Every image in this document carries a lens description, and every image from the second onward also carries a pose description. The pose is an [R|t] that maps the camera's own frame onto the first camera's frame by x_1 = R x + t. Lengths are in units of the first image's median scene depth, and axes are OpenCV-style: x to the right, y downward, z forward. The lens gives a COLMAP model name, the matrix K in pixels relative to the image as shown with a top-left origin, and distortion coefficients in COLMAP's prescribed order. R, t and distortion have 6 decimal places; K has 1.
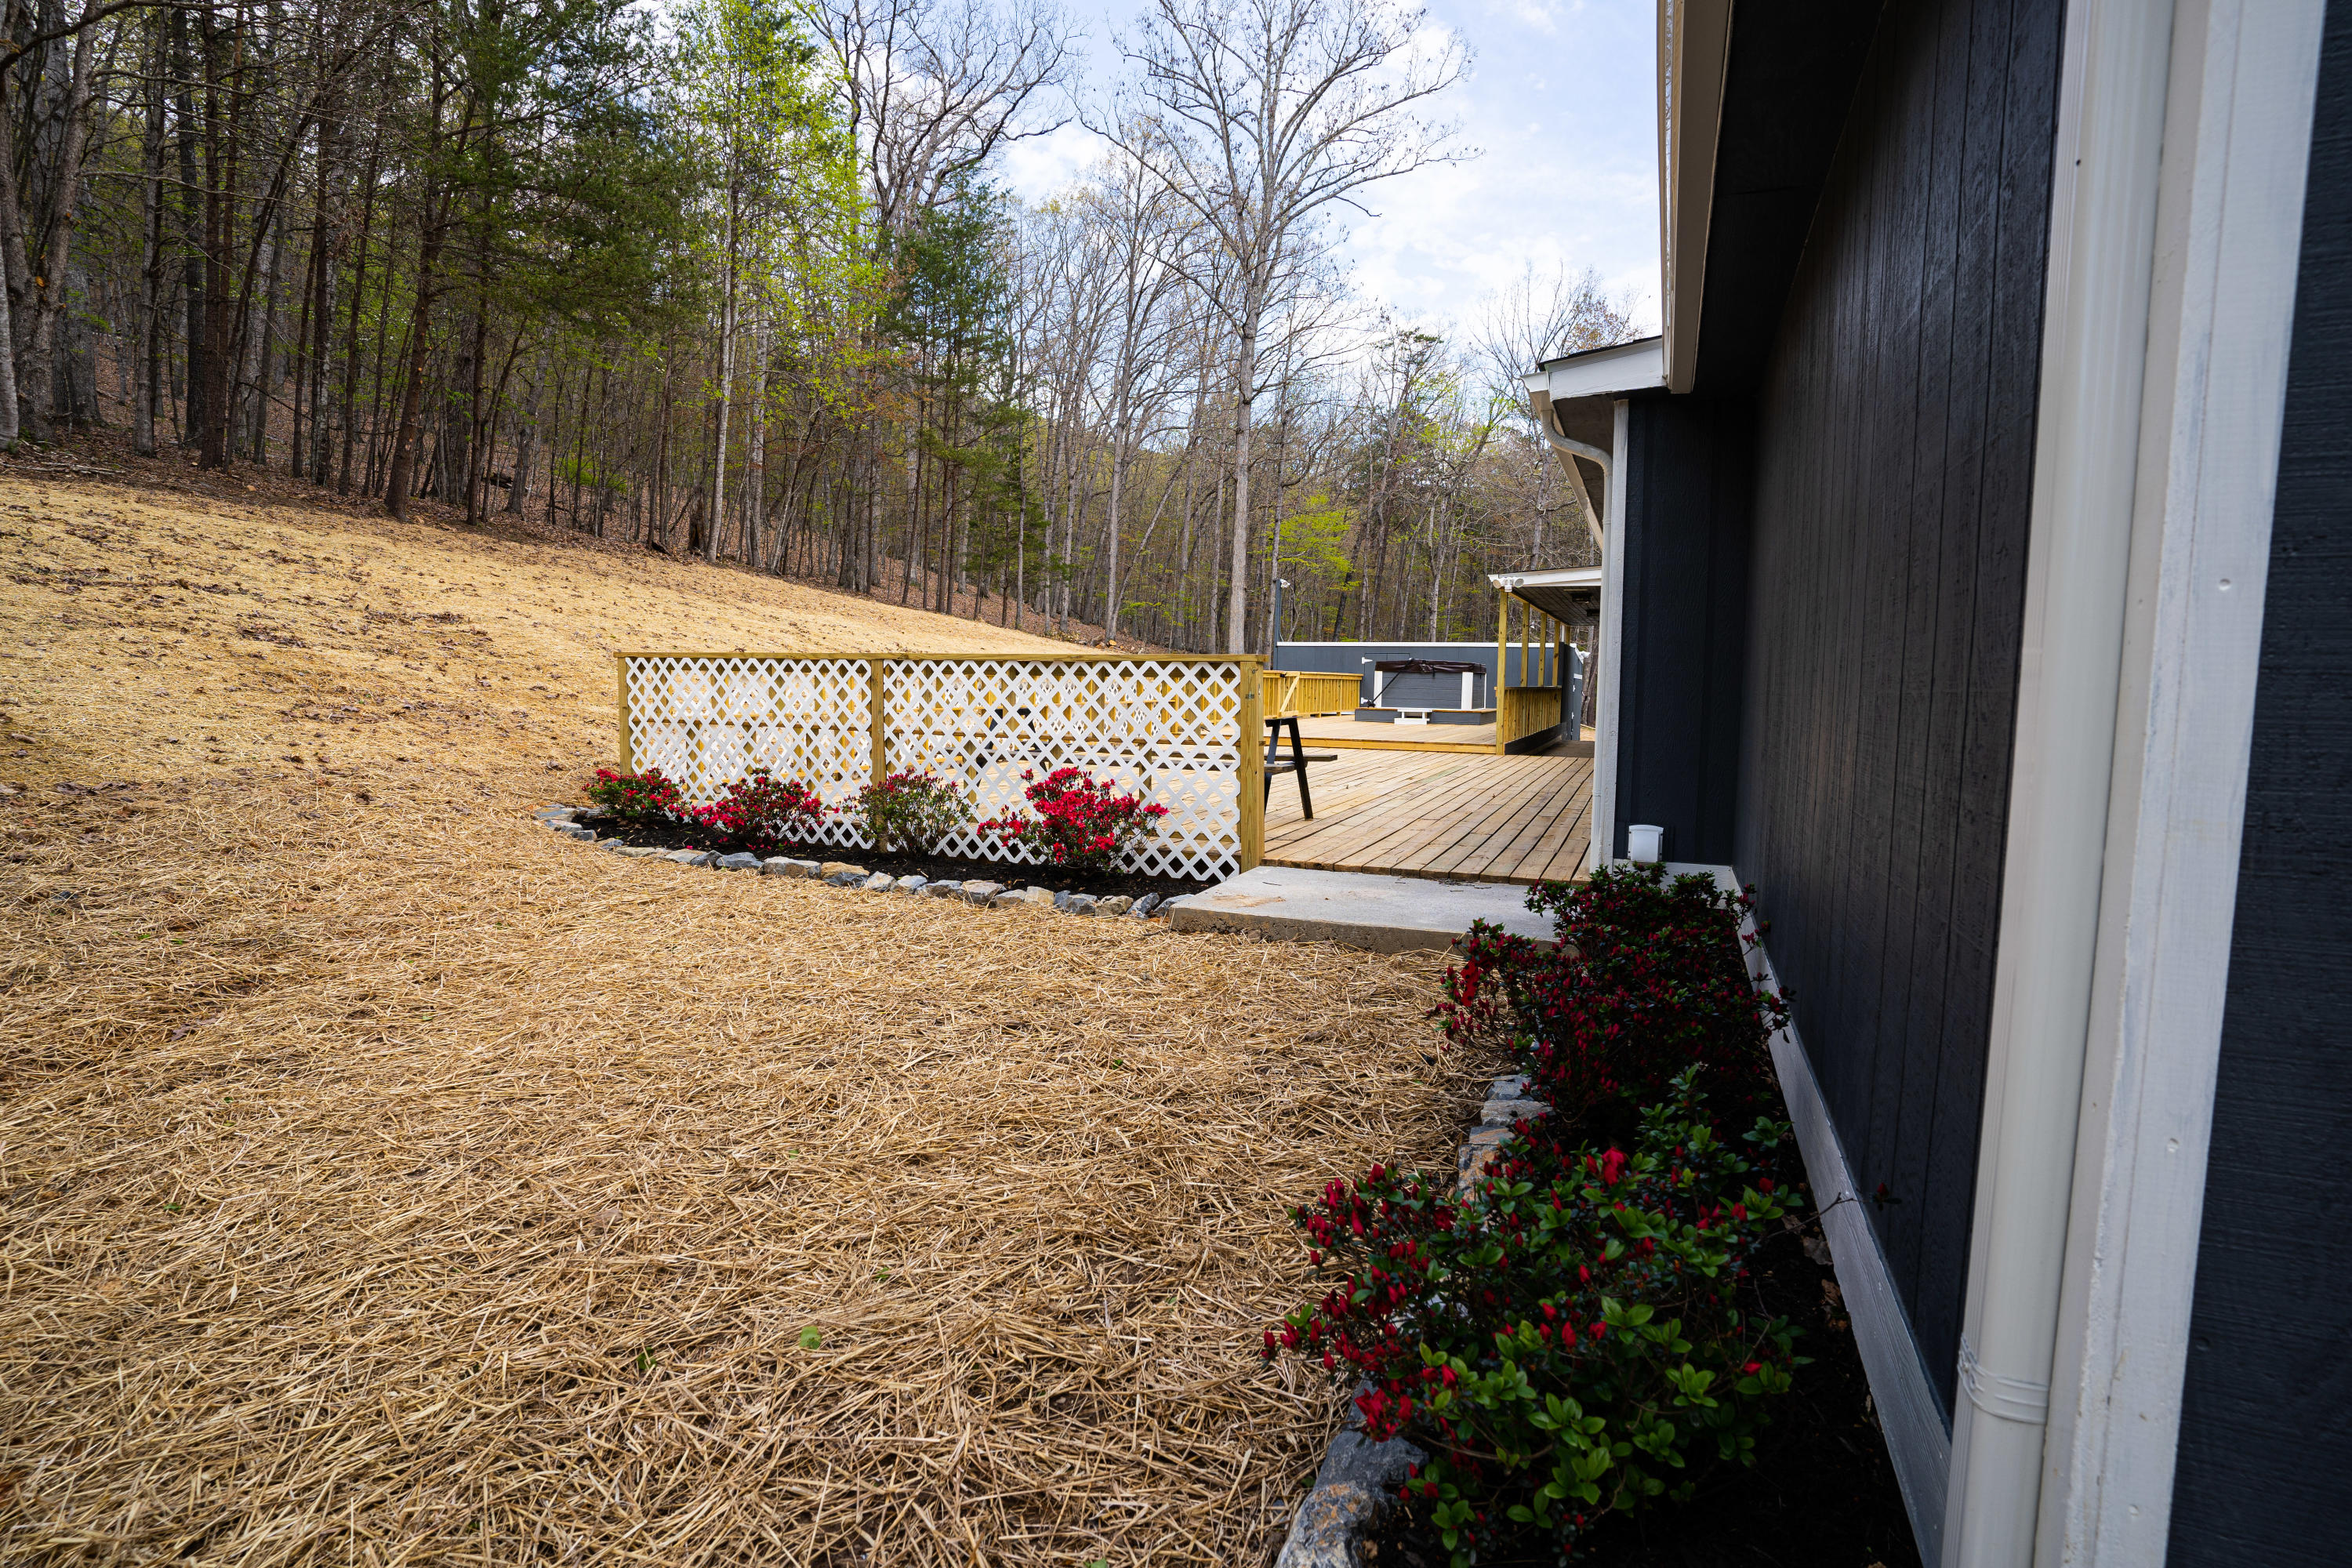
lens RADIAL K [[1151.9, 0, 1183.8], [0, 1151.9, 781.1], [0, 0, 1]] dist [-0.079097, 0.034215]
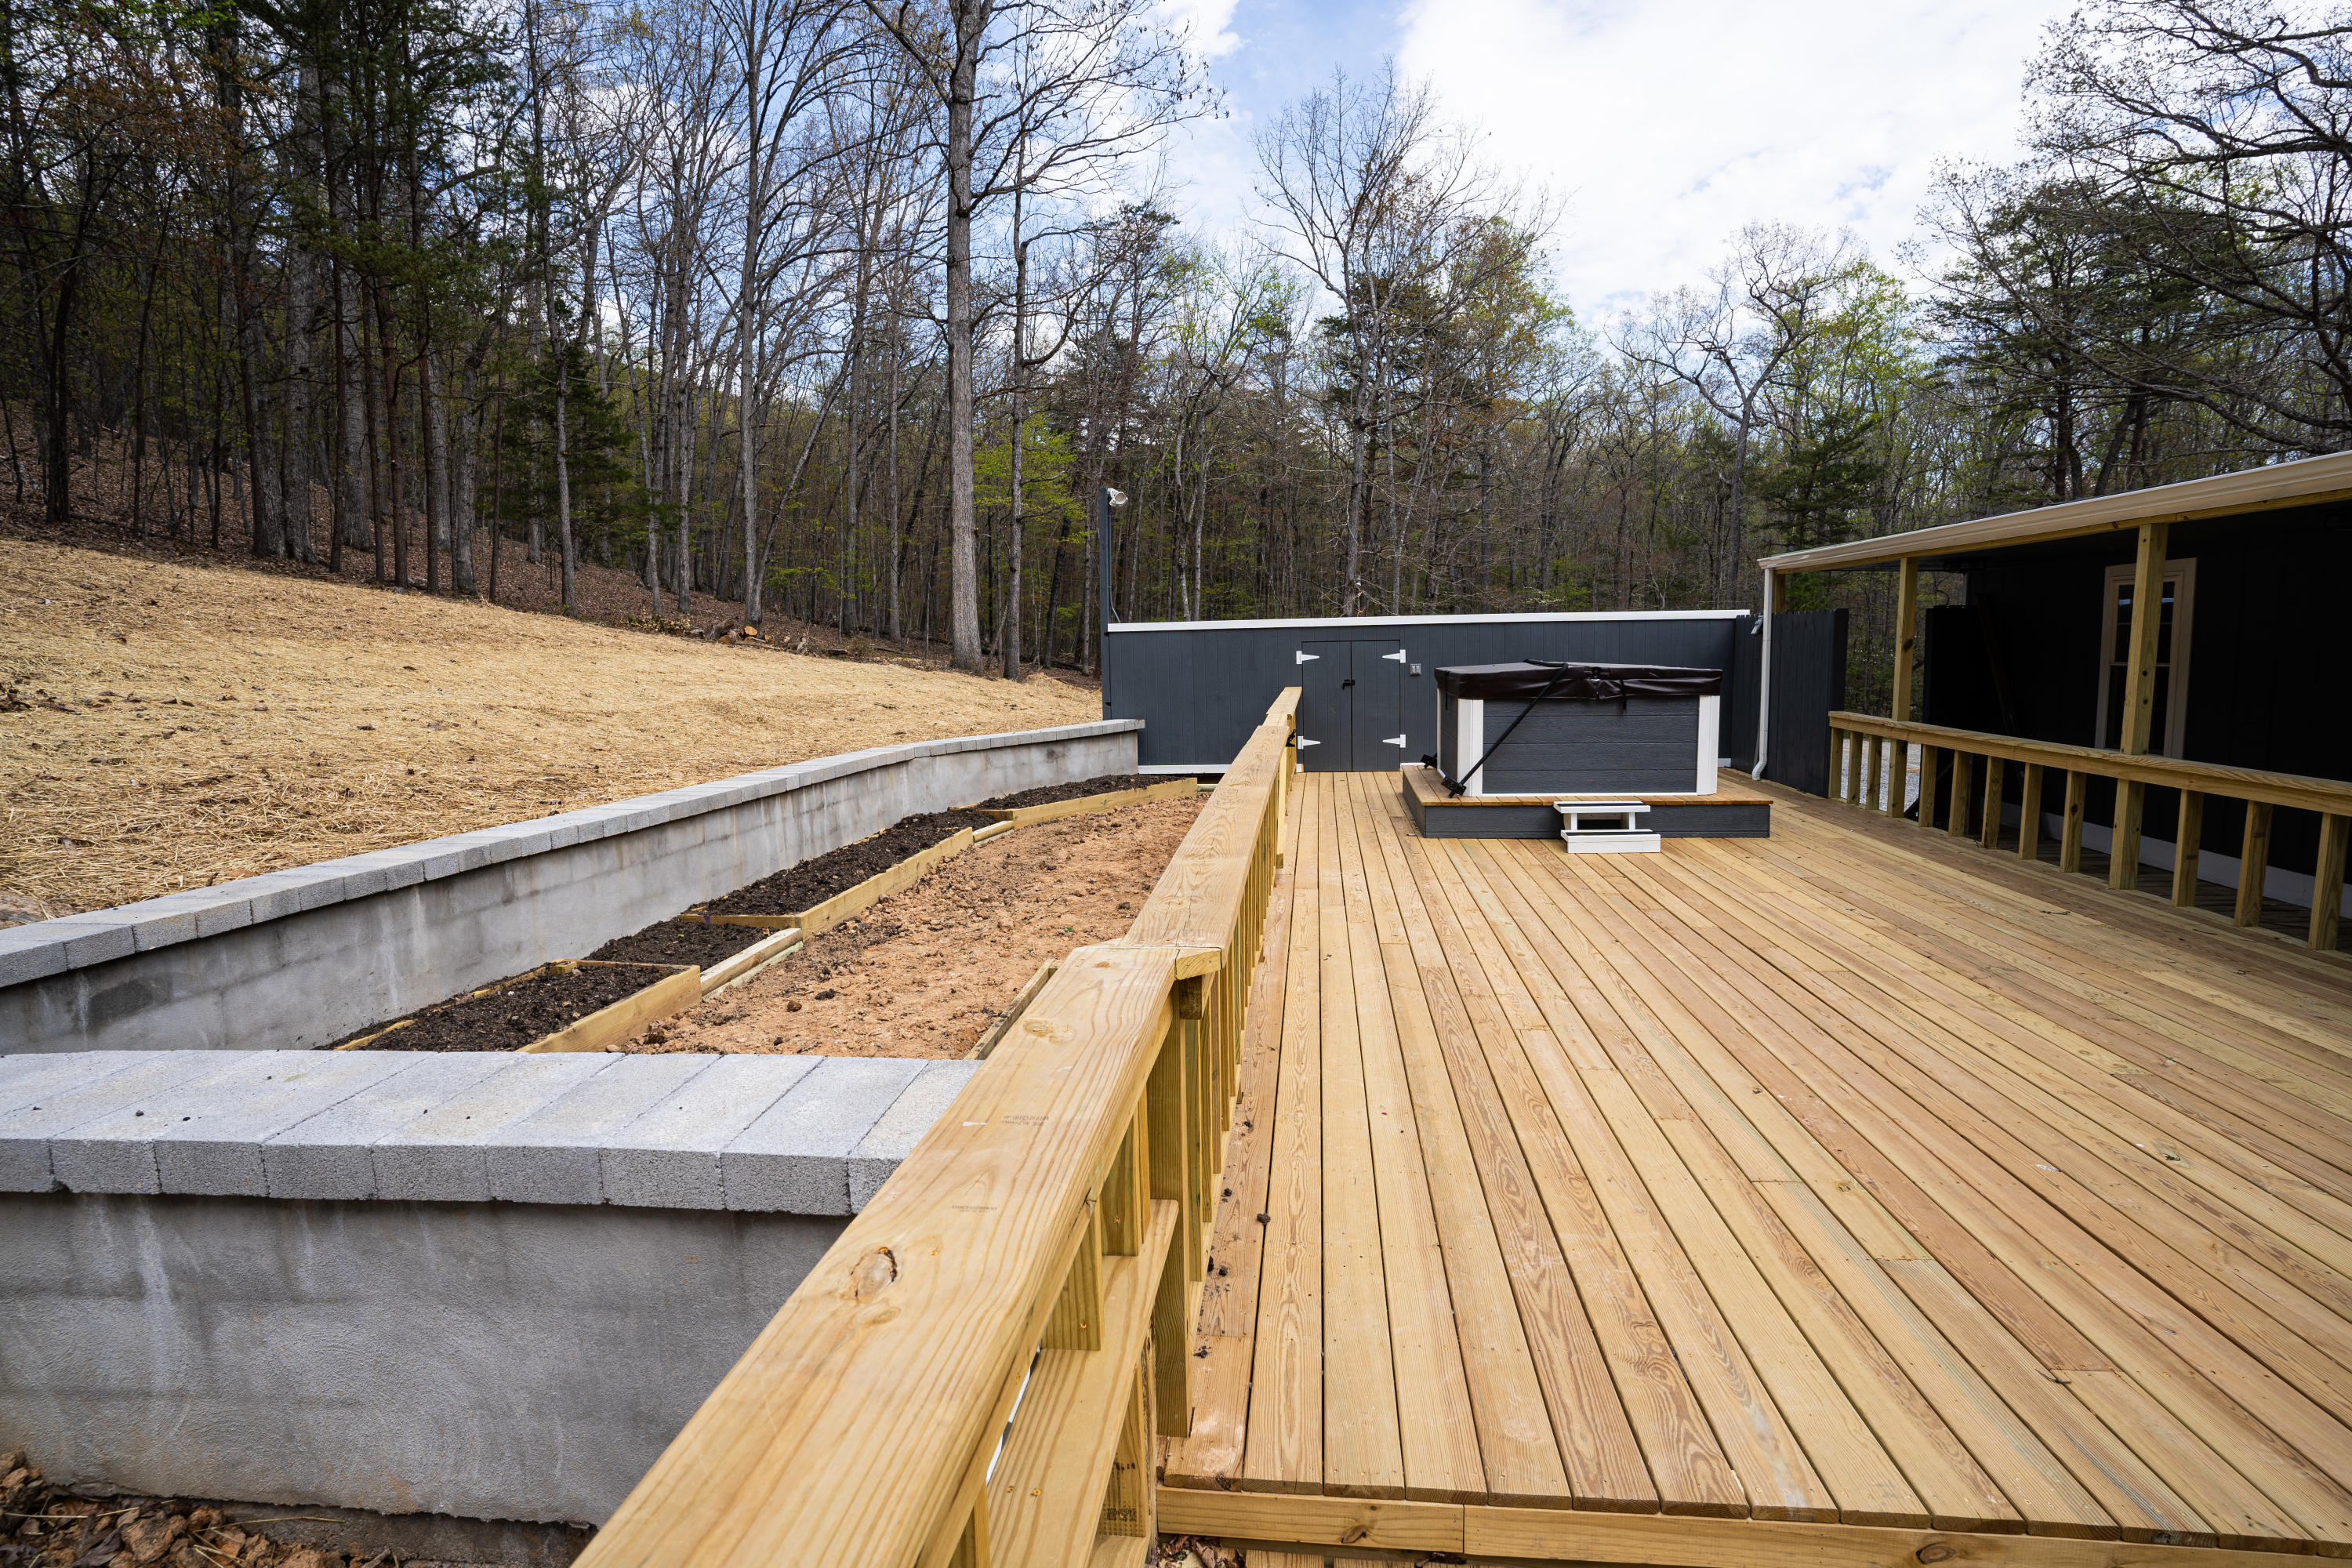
lens RADIAL K [[1151.9, 0, 1183.8], [0, 1151.9, 781.1], [0, 0, 1]] dist [-0.079097, 0.034215]
pose [[0.958805, -0.070422, 0.275197, -0.018257], [0.062744, 0.997358, 0.036615, -0.061436], [-0.277048, -0.017840, 0.960690, 0.459634]]
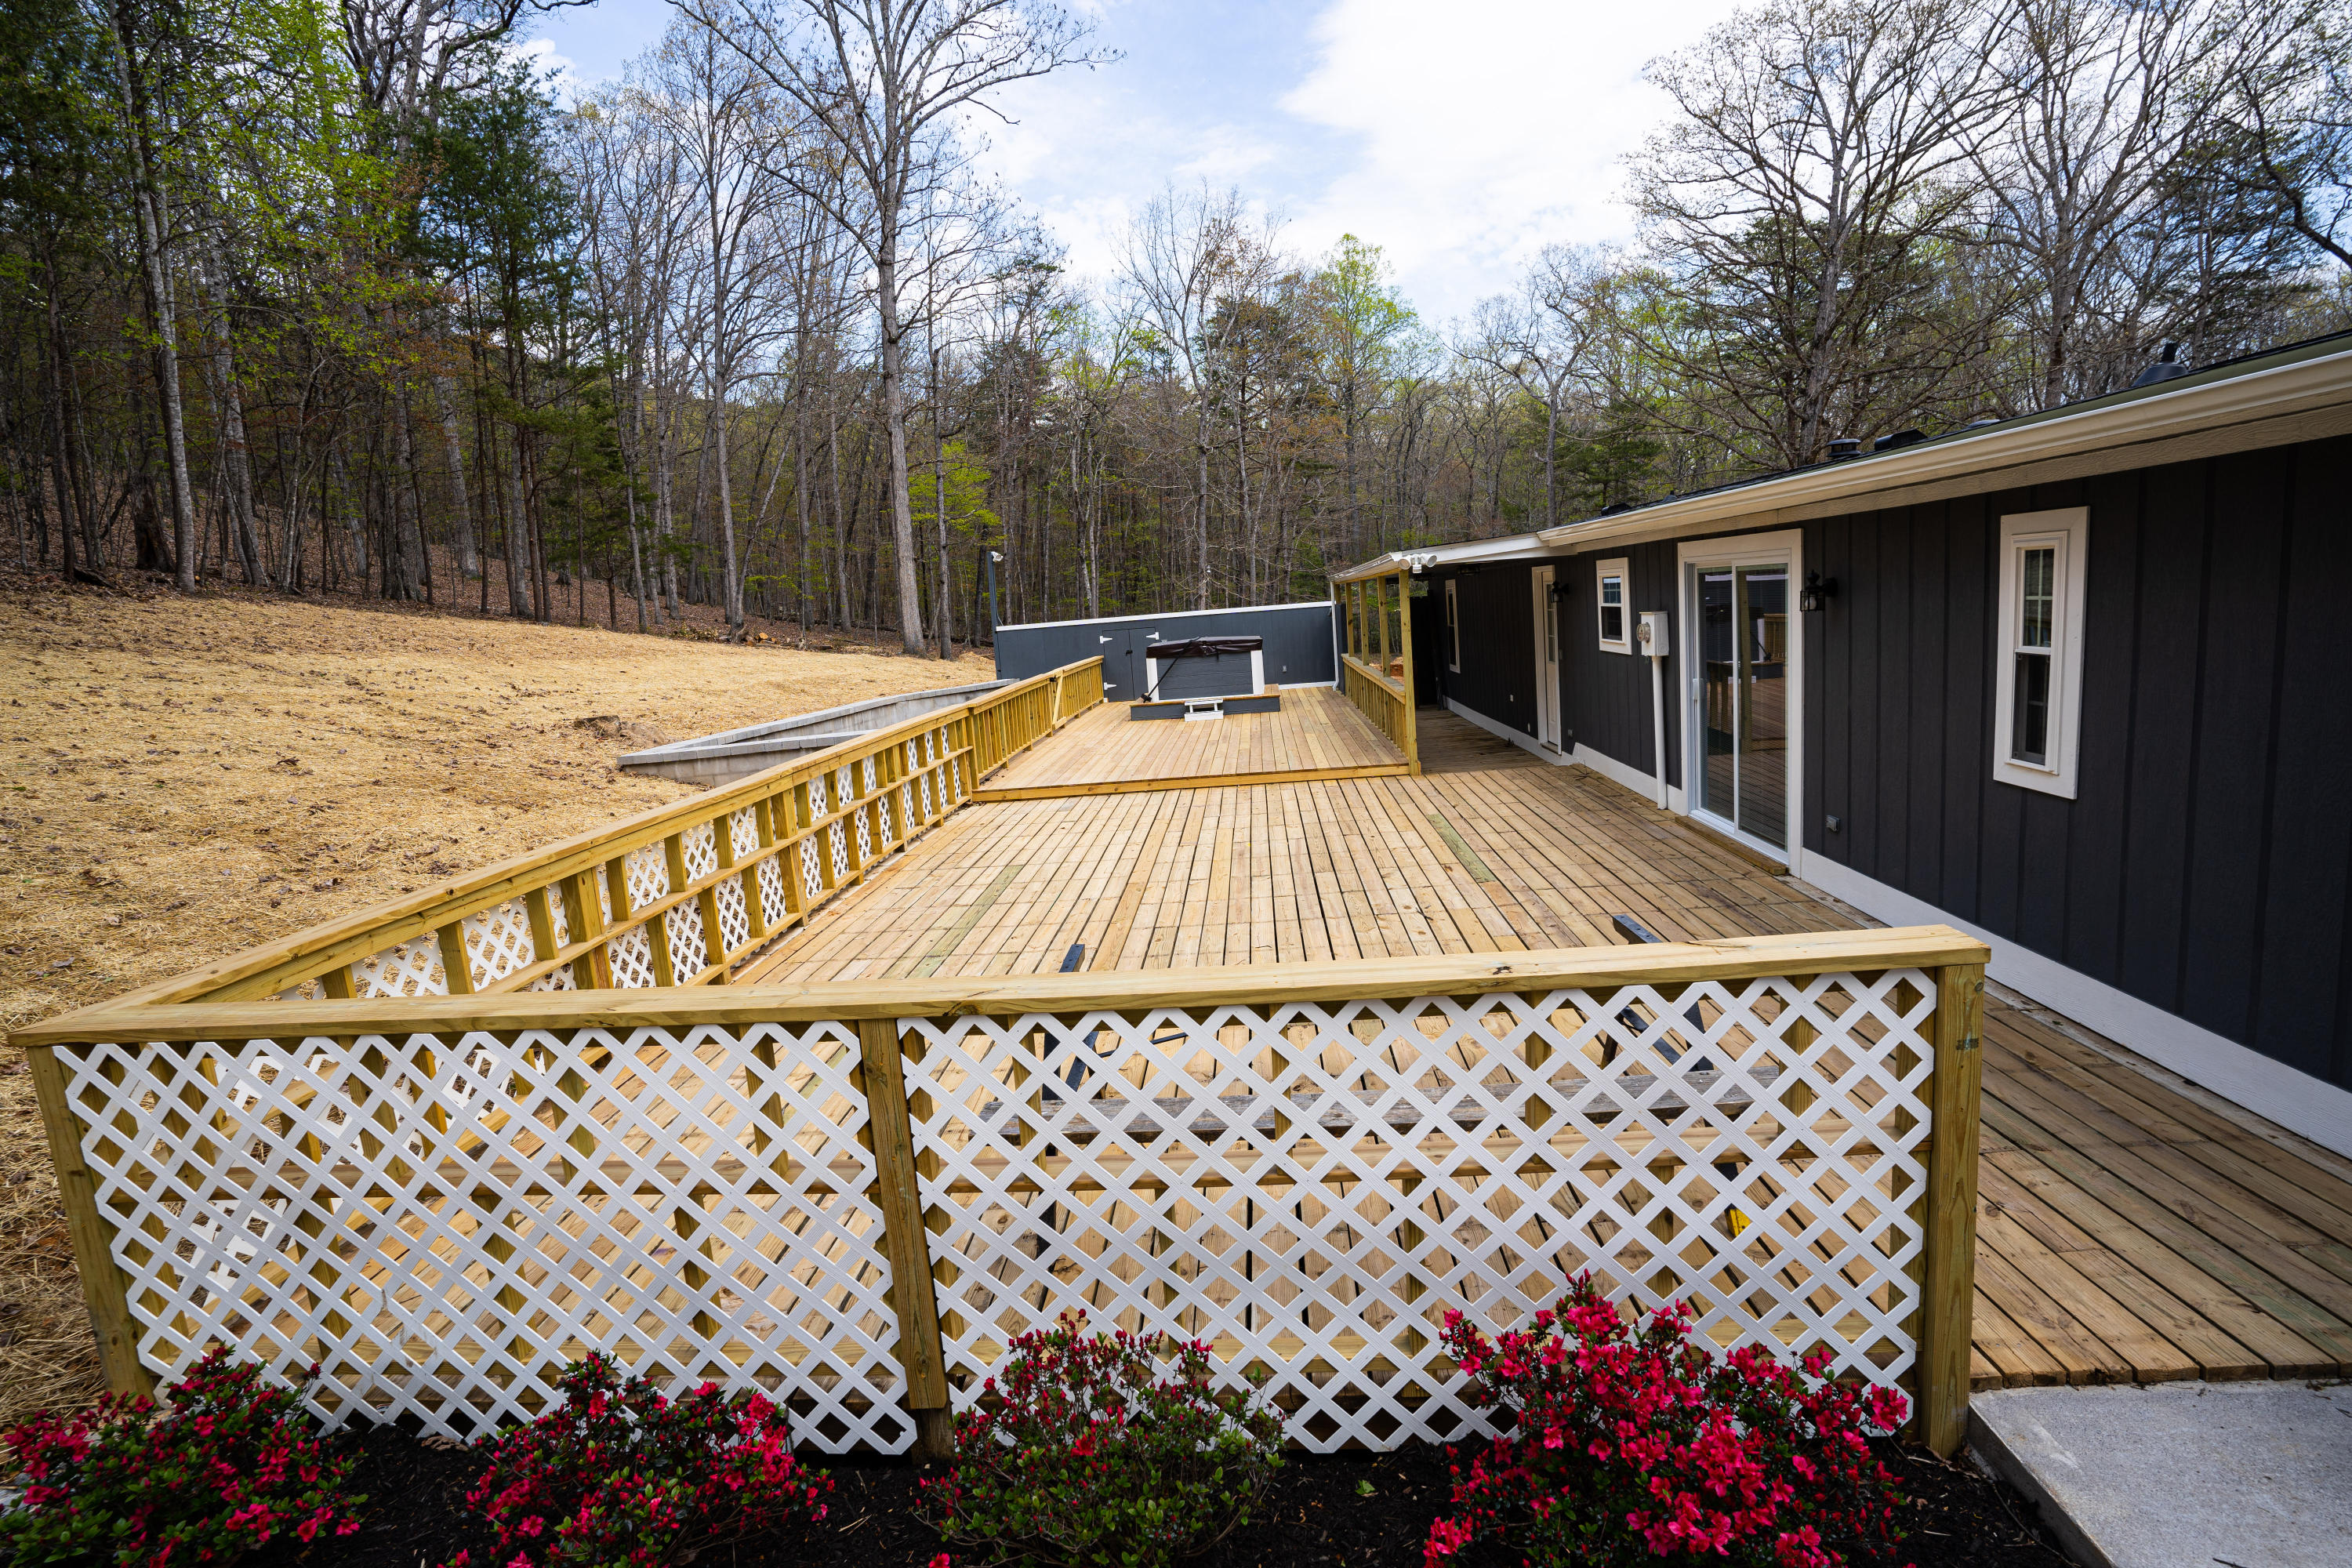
lens RADIAL K [[1151.9, 0, 1183.8], [0, 1151.9, 781.1], [0, 0, 1]] dist [-0.079097, 0.034215]
pose [[0.938781, -0.133130, 0.317753, -0.061017], [0.117243, 0.990724, 0.068702, -0.042670], [-0.323952, -0.027242, 0.945681, 0.132878]]
